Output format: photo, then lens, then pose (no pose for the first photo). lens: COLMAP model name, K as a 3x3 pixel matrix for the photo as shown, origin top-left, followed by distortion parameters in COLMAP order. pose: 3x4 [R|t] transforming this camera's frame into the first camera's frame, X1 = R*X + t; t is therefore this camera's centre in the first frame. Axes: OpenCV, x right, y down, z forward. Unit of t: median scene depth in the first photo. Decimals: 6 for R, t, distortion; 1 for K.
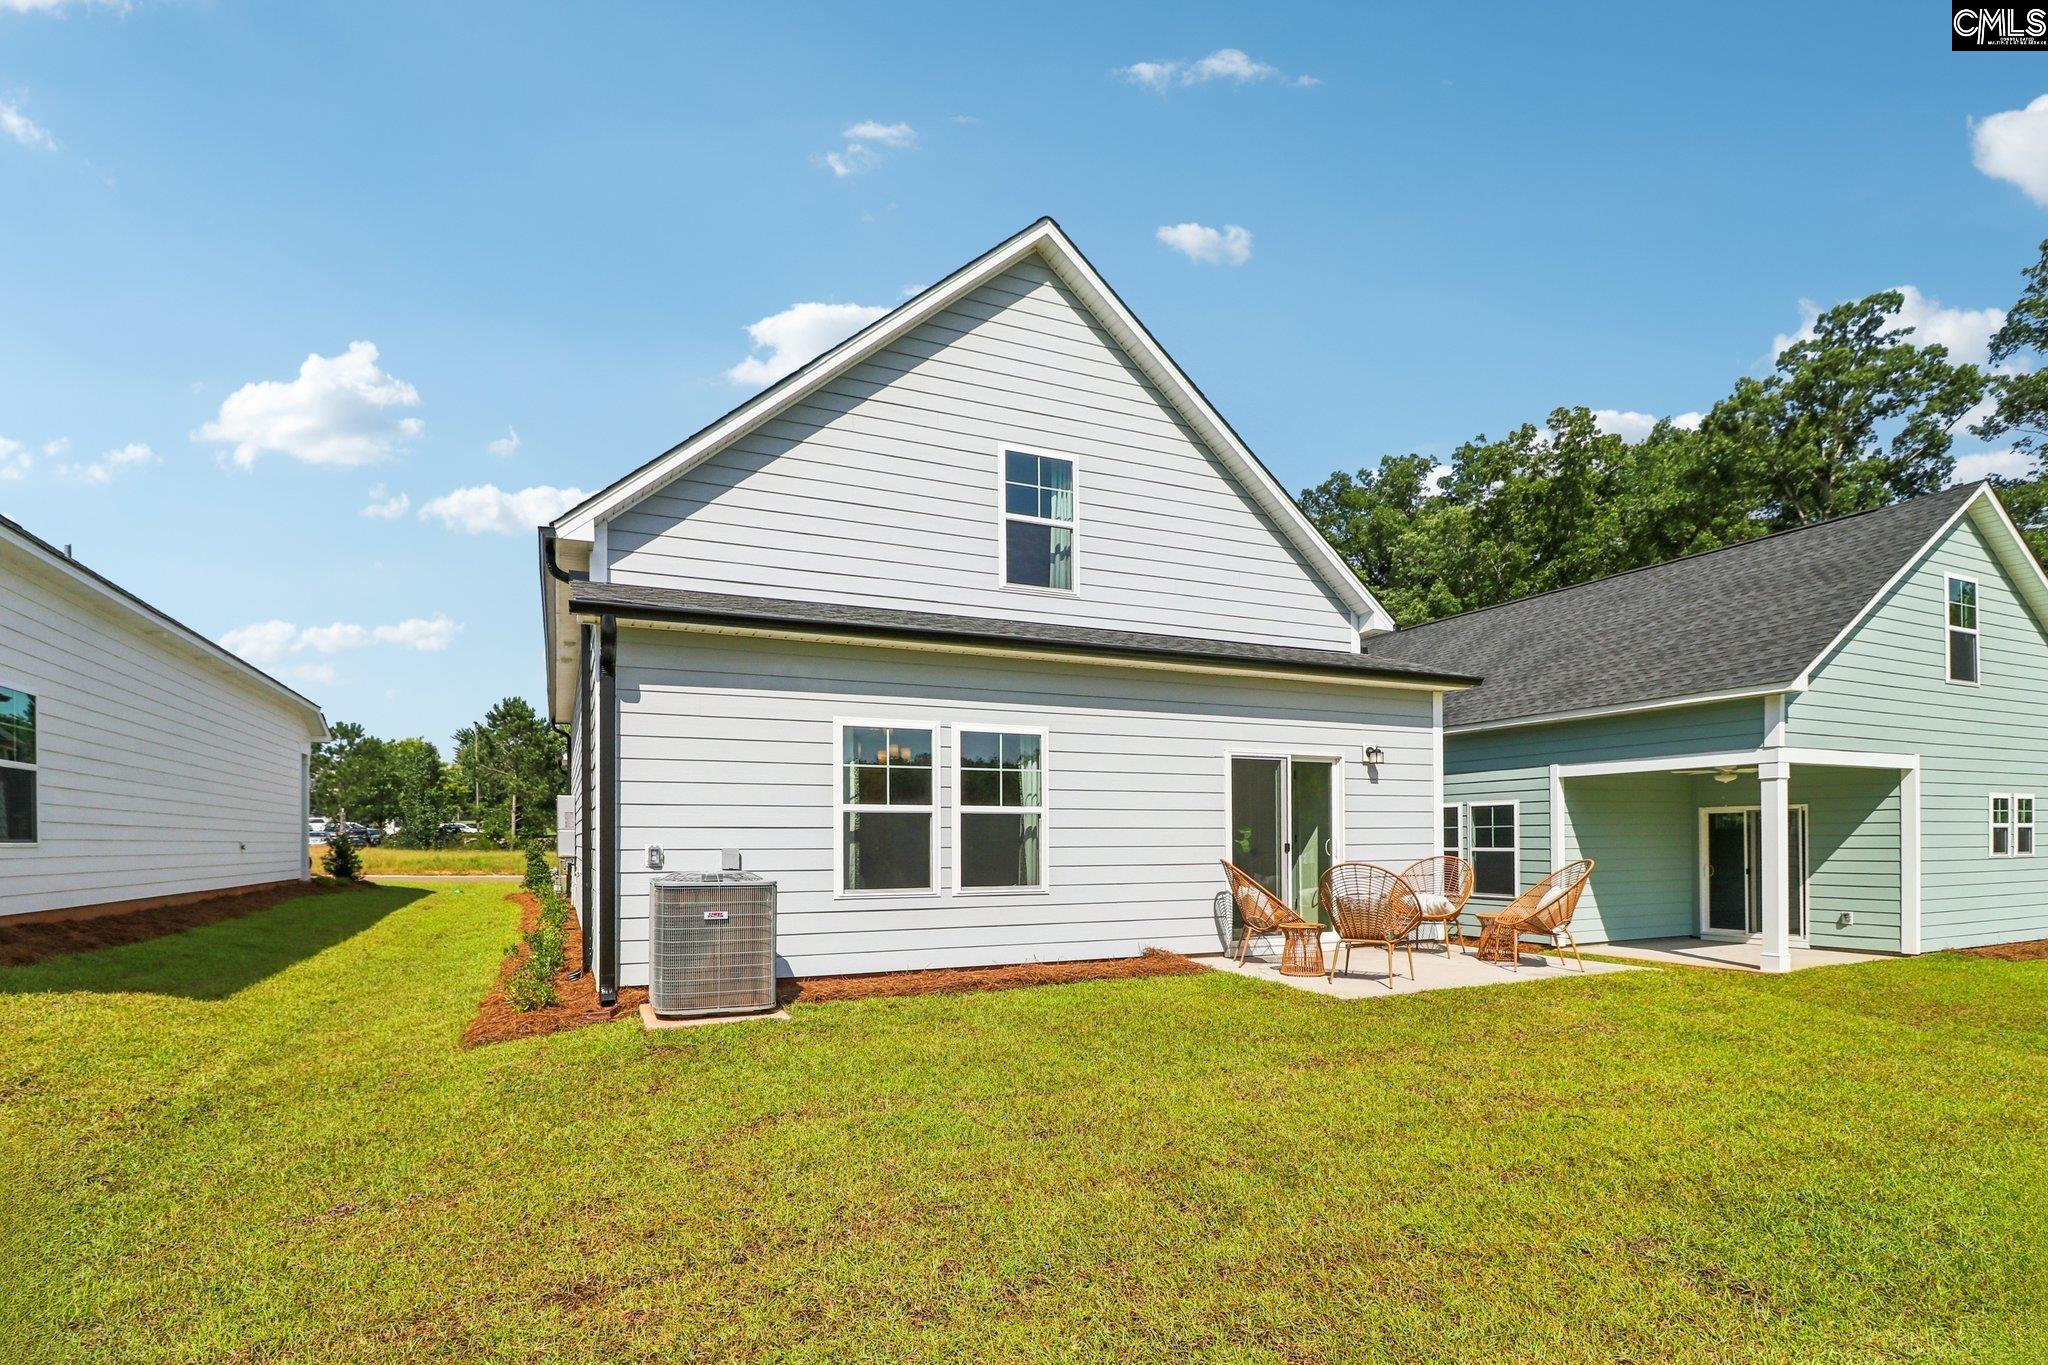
lens RADIAL K [[964.6, 0, 913.4], [0, 964.6, 840.1], [0, 0, 1]] dist [0.002332, 0.000114]
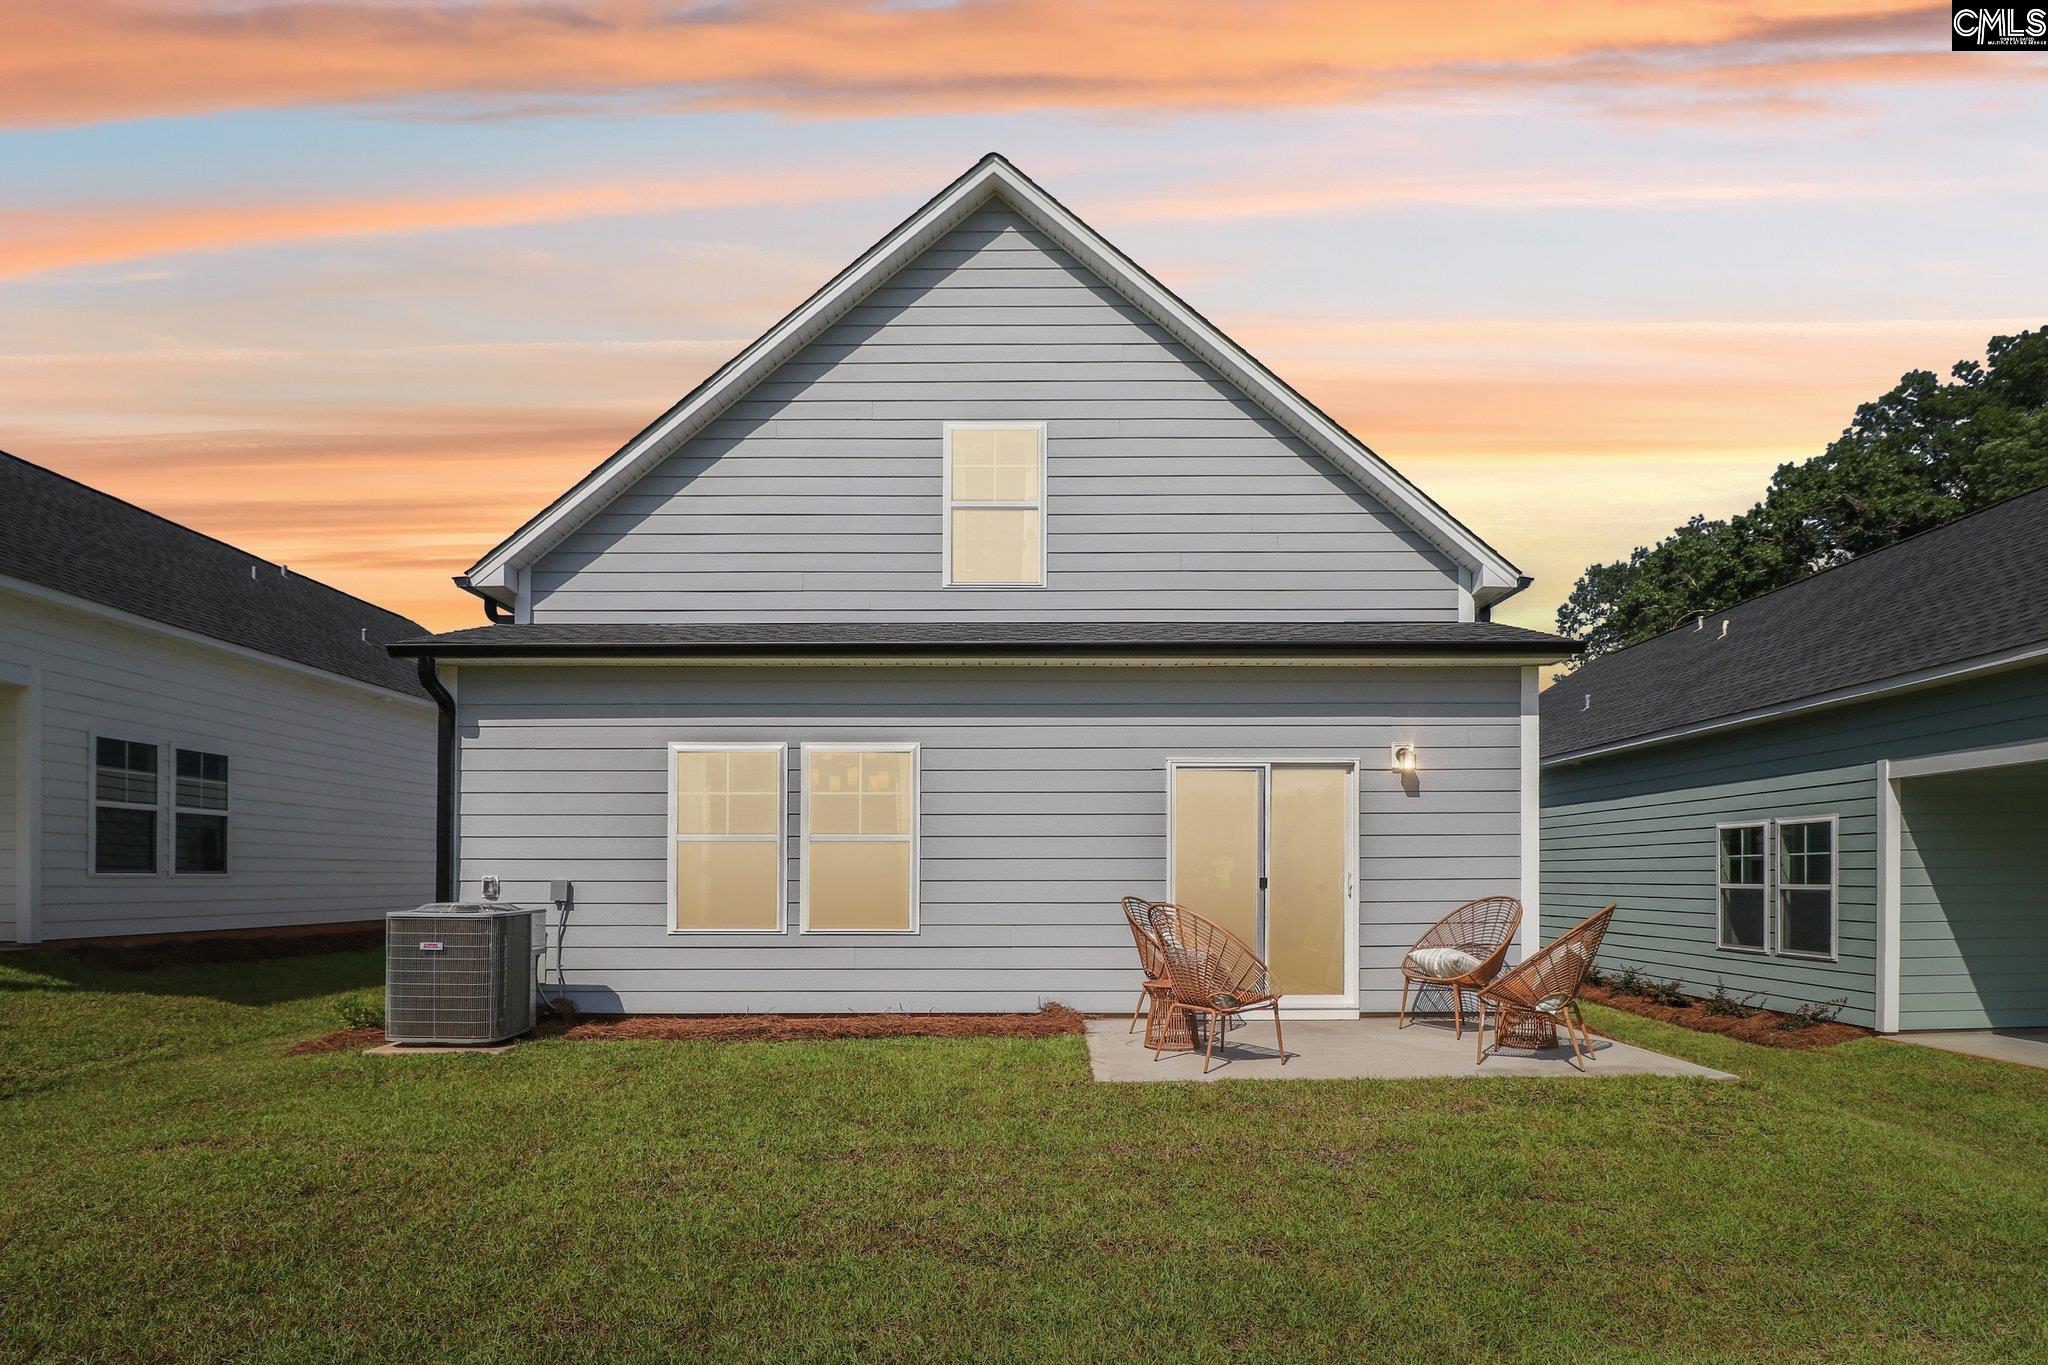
lens RADIAL K [[996.9, 0, 1024.9], [0, 996.9, 870.0], [0, 0, 1]] dist [0.002810, 0.000504]
pose [[0.923363, 0.000402, -0.383928, 0.561204], [-0.001361, 0.999997, -0.002226, -0.000149], [0.383926, 0.002578, 0.923360, 0.204223]]
